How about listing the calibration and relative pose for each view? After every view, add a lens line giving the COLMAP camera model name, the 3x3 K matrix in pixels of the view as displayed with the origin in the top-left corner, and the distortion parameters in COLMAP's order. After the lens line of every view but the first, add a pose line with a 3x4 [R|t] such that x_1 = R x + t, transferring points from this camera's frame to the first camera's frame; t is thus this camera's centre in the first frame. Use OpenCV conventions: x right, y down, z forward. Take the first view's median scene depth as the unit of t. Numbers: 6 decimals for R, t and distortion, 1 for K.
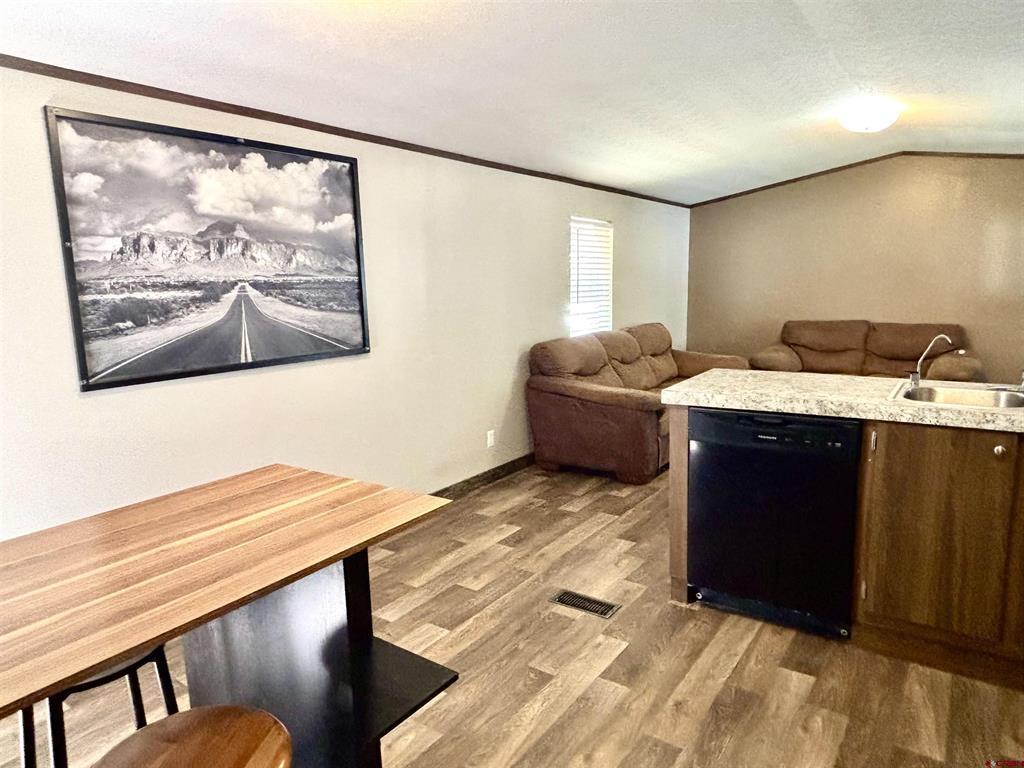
lens RADIAL K [[657.5, 0, 512.8], [0, 657.5, 382.2], [0, 0, 1]] dist [0.034844, -0.038777]
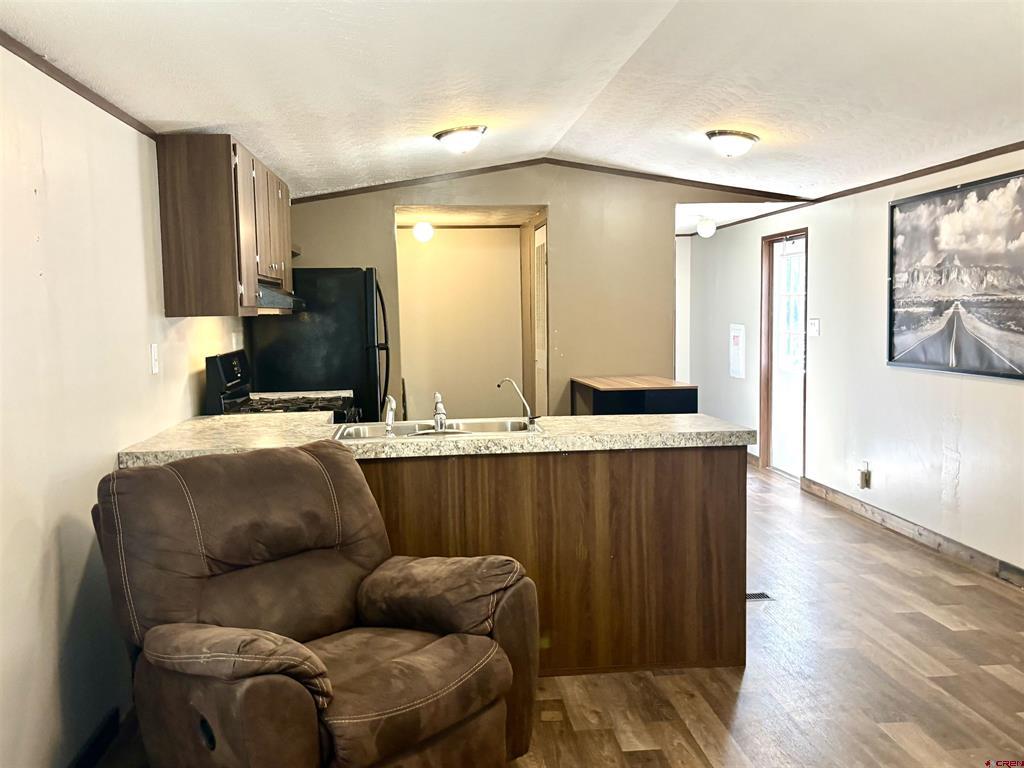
lens RADIAL K [[940.5, 0, 512.0], [0, 940.5, 384.0], [0, 0, 1]] dist [0.048367, -0.009996]
pose [[-0.752451, 0.086233, -0.652979, 1.310147], [-0.067767, 0.975995, 0.206980, -0.297562], [0.655153, 0.199992, -0.728545, 1.703307]]
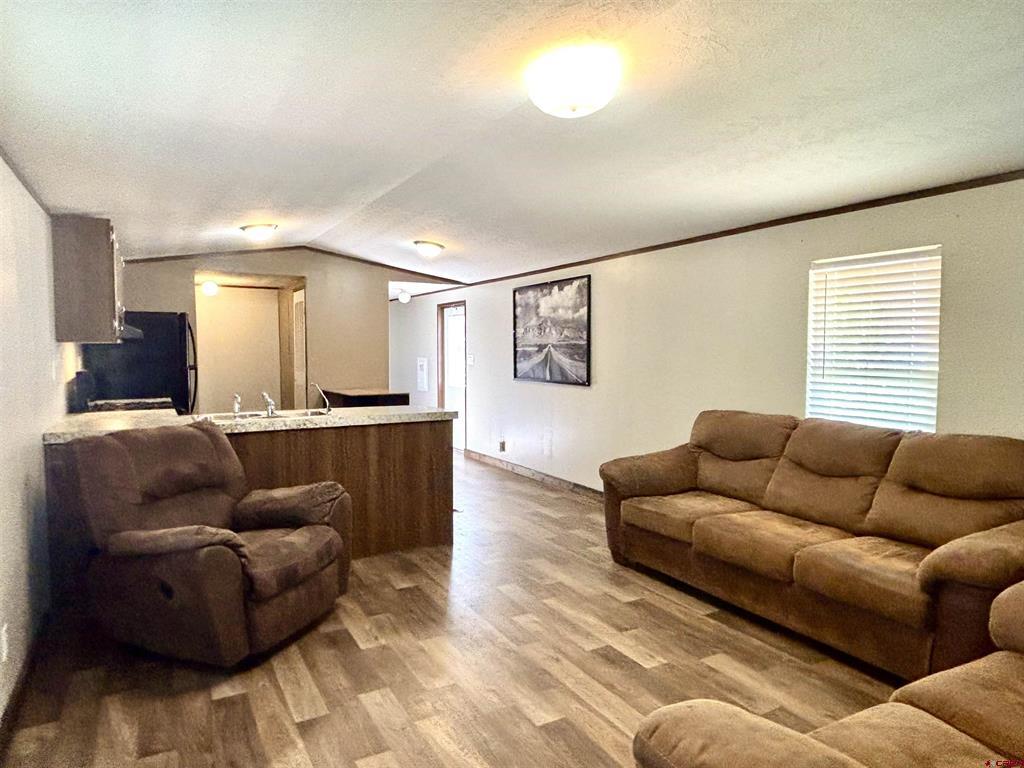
lens RADIAL K [[657.5, 0, 512.8], [0, 657.5, 382.2], [0, 0, 1]] dist [0.034844, -0.038777]
pose [[-0.433944, 0.066572, -0.898477, 1.585927], [-0.128858, 0.982427, 0.135028, -0.298414], [0.891677, 0.174371, -0.417740, 1.772445]]
